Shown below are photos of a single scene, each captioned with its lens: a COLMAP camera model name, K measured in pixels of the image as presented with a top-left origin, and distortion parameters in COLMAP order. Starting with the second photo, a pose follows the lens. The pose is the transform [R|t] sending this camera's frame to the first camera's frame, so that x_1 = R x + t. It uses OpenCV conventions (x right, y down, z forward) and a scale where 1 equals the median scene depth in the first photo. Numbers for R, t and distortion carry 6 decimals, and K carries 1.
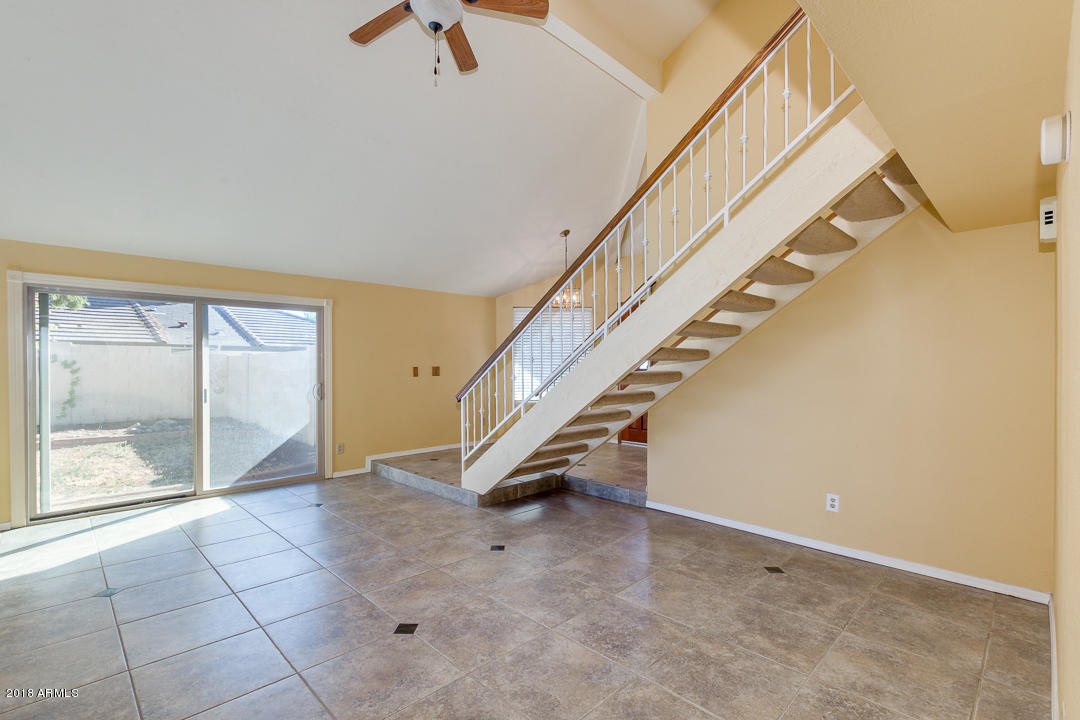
lens RADIAL K [[496.2, 0, 541.3], [0, 496.2, 363.0], [0, 0, 1]] dist [0.000610, 0.000198]
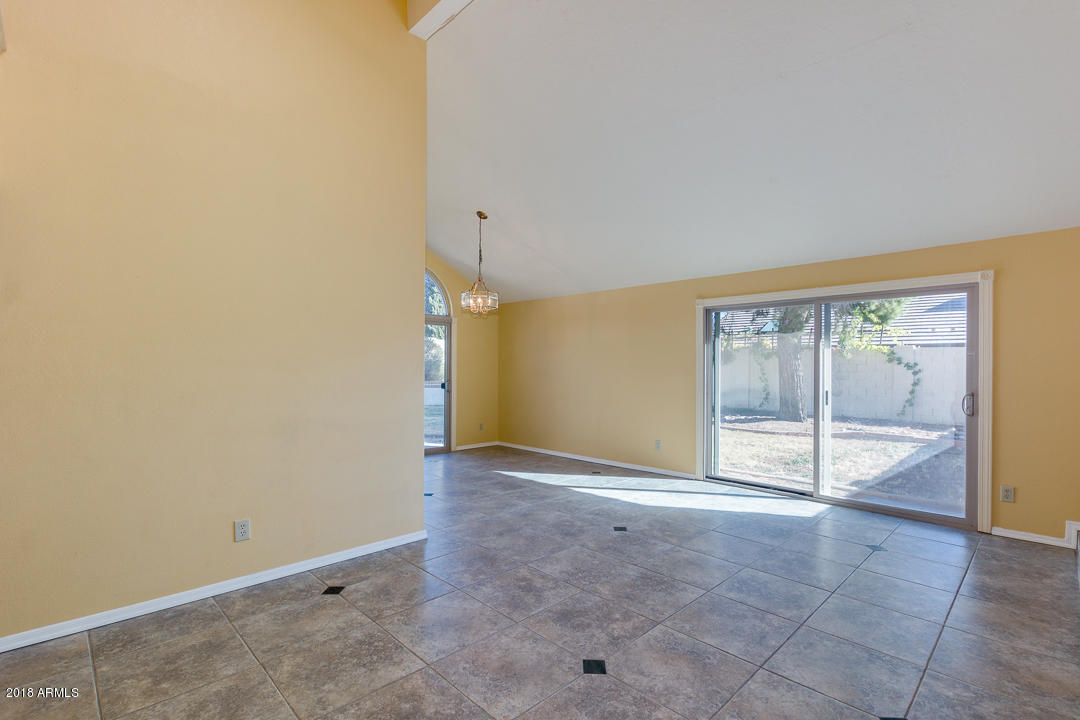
lens RADIAL K [[496.2, 0, 541.6], [0, 496.2, 366.1], [0, 0, 1]] dist [0.000610, 0.000198]
pose [[-0.003029, 0.000613, -0.999995, 0.258880], [-0.000025, 1.000000, 0.000613, 0.003154], [0.999995, 0.000027, -0.003029, 0.393820]]
